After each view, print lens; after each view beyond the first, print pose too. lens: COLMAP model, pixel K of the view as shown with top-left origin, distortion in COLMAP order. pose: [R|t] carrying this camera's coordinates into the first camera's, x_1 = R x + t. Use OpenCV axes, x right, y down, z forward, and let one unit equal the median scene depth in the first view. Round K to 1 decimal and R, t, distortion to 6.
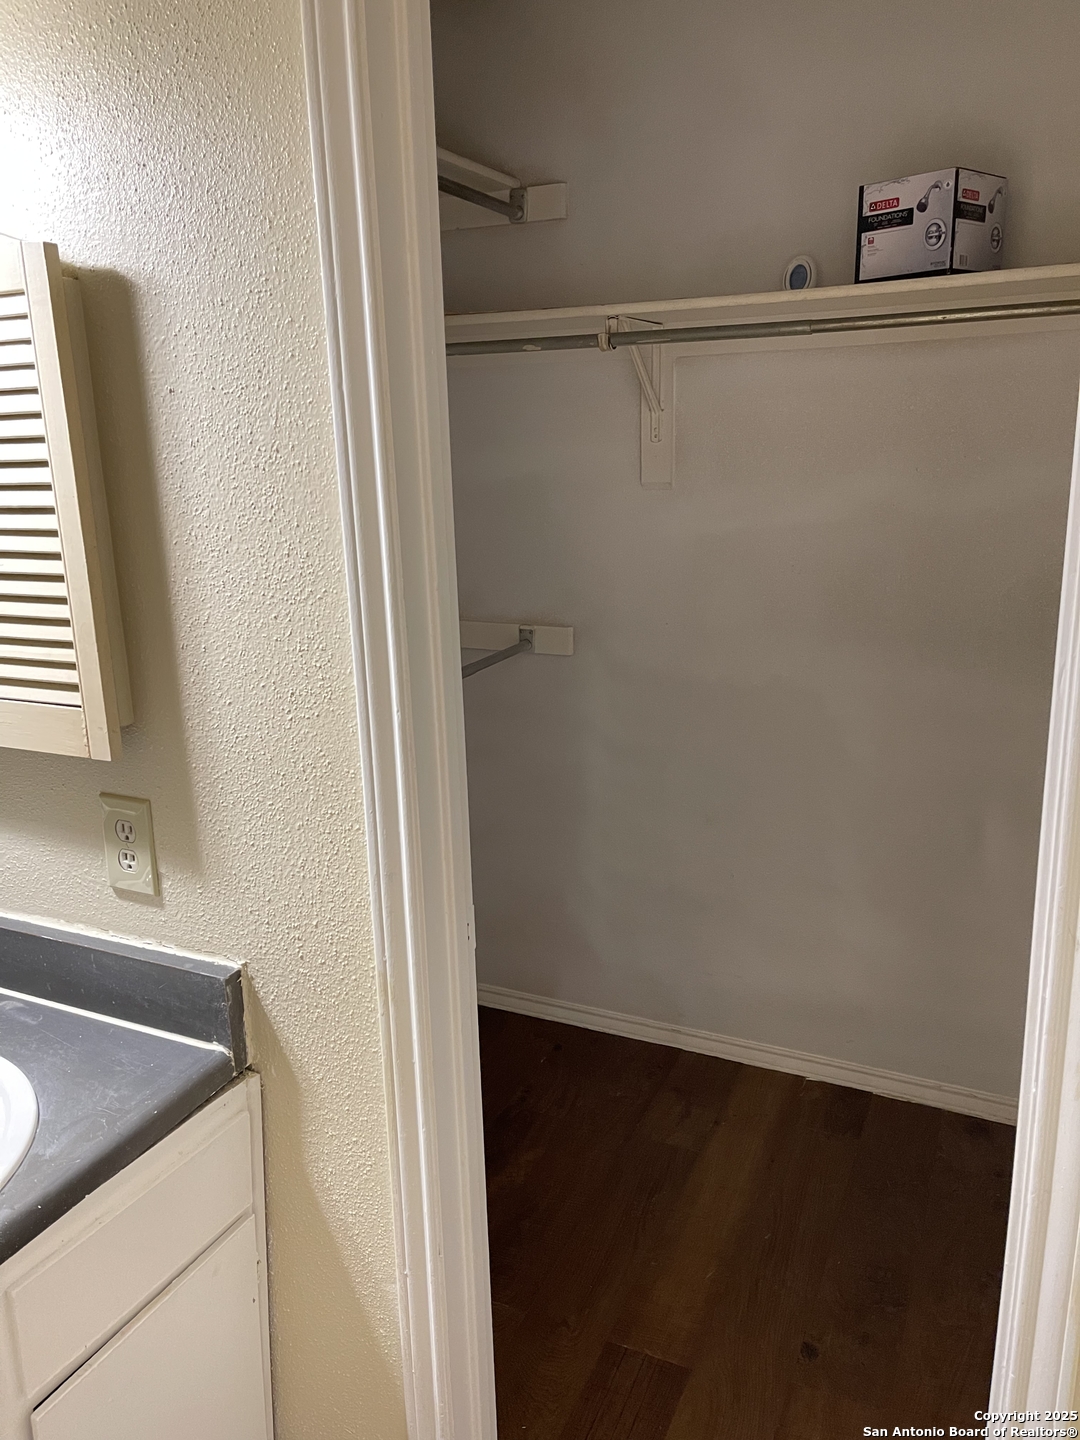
lens RADIAL K [[1087.2, 0, 546.0], [0, 1087.2, 712.5], [0, 0, 1]] dist [0.055558, -0.062963]
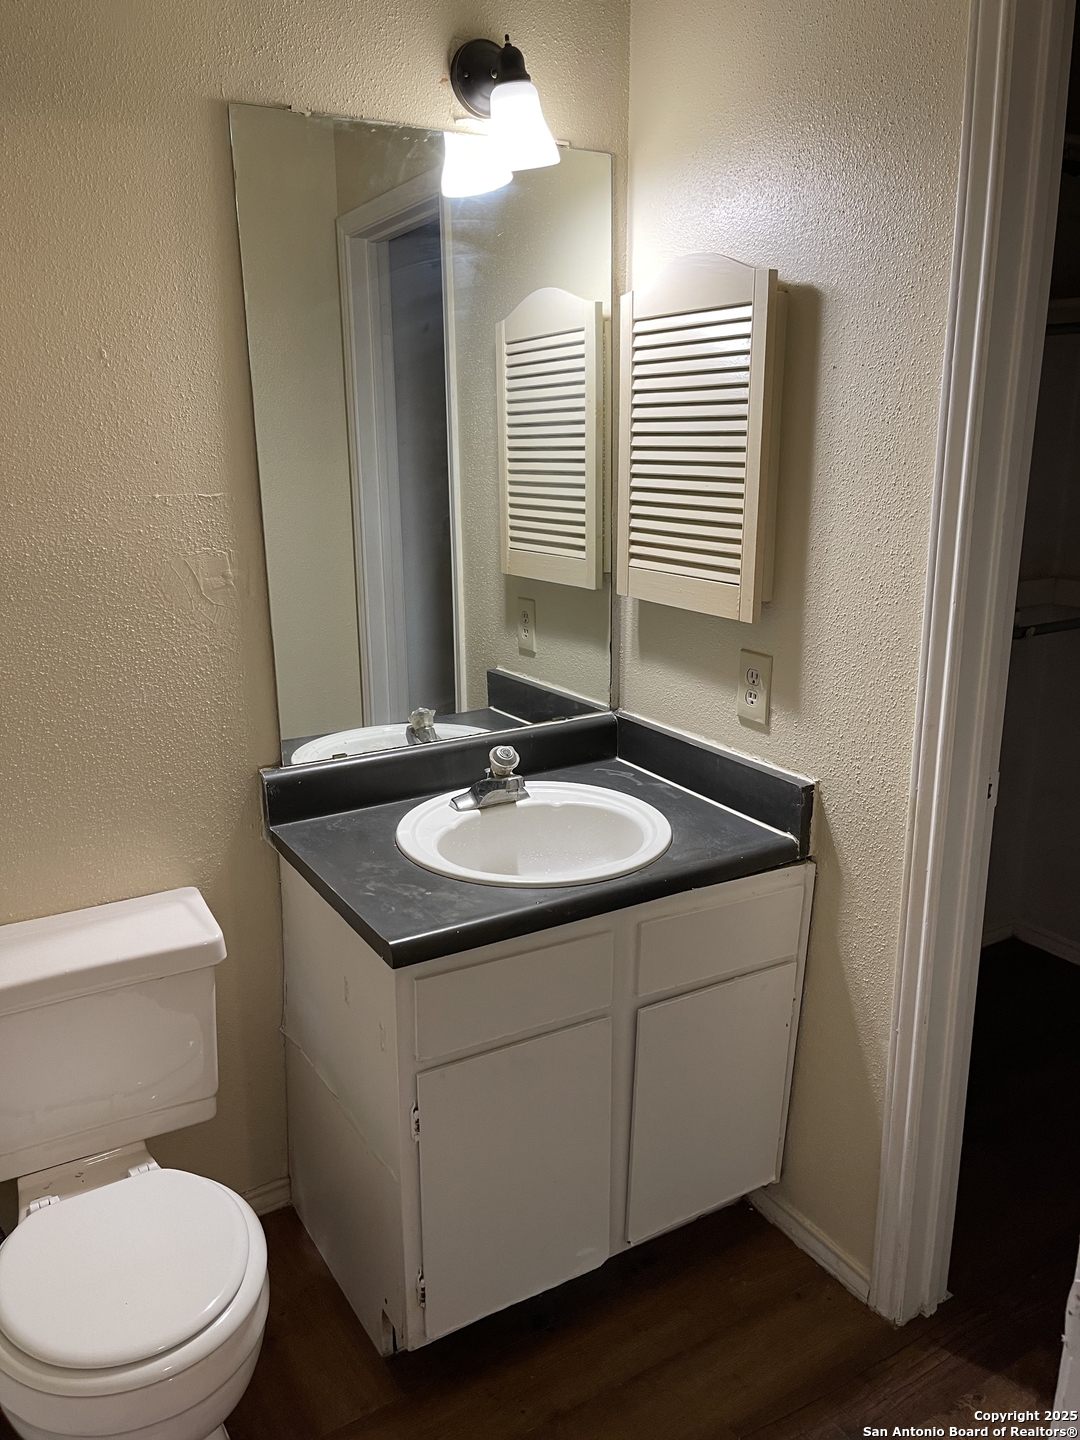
lens RADIAL K [[1087.2, 0, 544.7], [0, 1087.2, 719.3], [0, 0, 1]] dist [0.055558, -0.062963]
pose [[0.832918, 0.164921, -0.528251, 0.158033], [-0.148139, 0.986171, 0.074306, 0.100252], [0.533201, 0.016364, 0.845830, -0.367904]]
